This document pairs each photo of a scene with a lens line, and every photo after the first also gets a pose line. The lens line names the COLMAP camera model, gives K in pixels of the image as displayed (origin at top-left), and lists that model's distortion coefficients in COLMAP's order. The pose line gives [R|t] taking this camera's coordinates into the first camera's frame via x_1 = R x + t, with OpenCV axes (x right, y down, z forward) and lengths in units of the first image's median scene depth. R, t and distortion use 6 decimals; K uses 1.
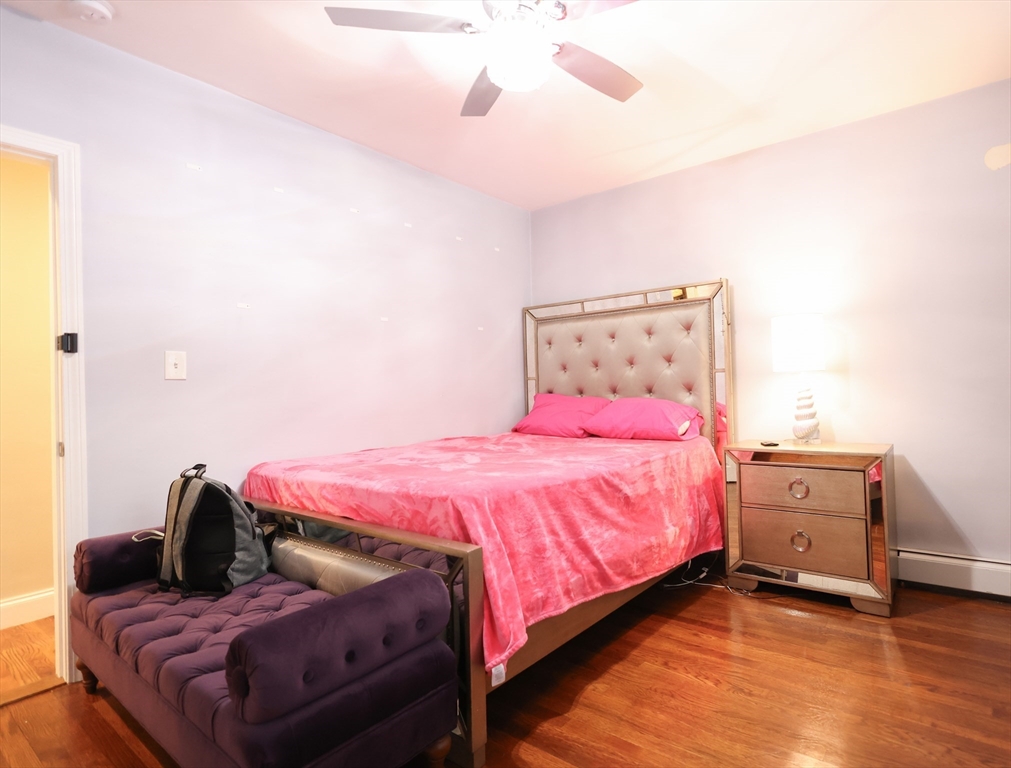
lens RADIAL K [[574.4, 0, 504.1], [0, 574.4, 379.1], [0, 0, 1]] dist [-0.001246, -0.000255]
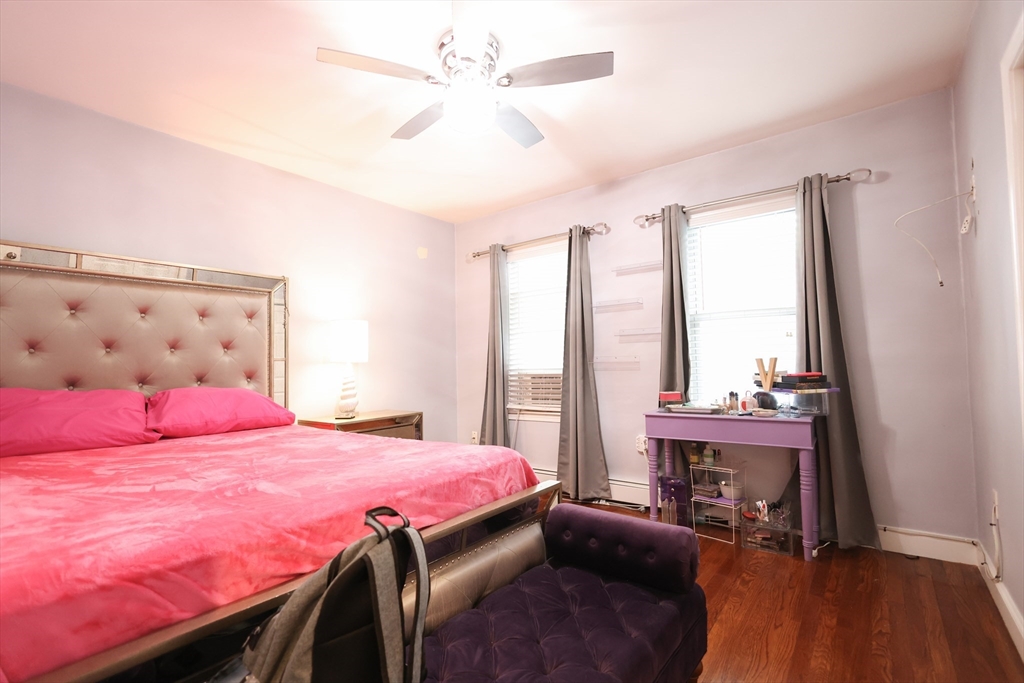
lens RADIAL K [[472.6, 0, 511.6], [0, 472.6, 345.1], [0, 0, 1]] dist [0.001222, 0.000555]
pose [[-0.027207, 0.070618, 0.997132, -0.514181], [0.006875, 0.997491, -0.070456, 0.023259], [-0.999606, 0.004938, -0.027625, 0.562500]]
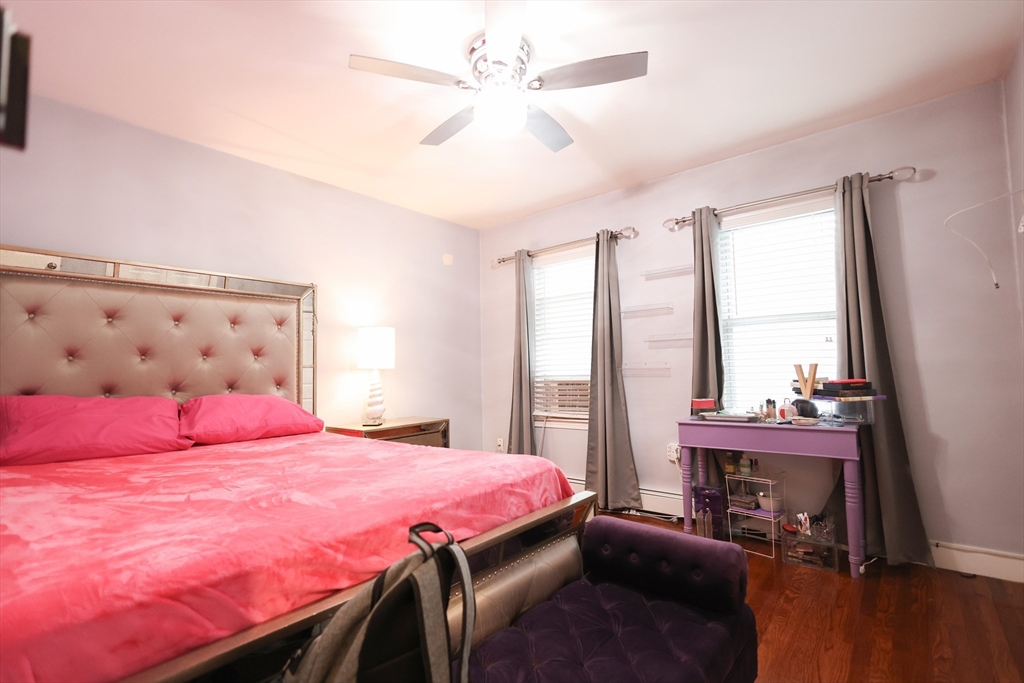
lens RADIAL K [[470.3, 0, 512.1], [0, 470.3, 343.1], [0, 0, 1]] dist [0.001097, 0.000576]
pose [[0.010006, 0.087307, 0.996131, -0.498449], [0.006961, 0.996151, -0.087379, 0.021185], [-0.999926, 0.007808, 0.009360, 0.579955]]
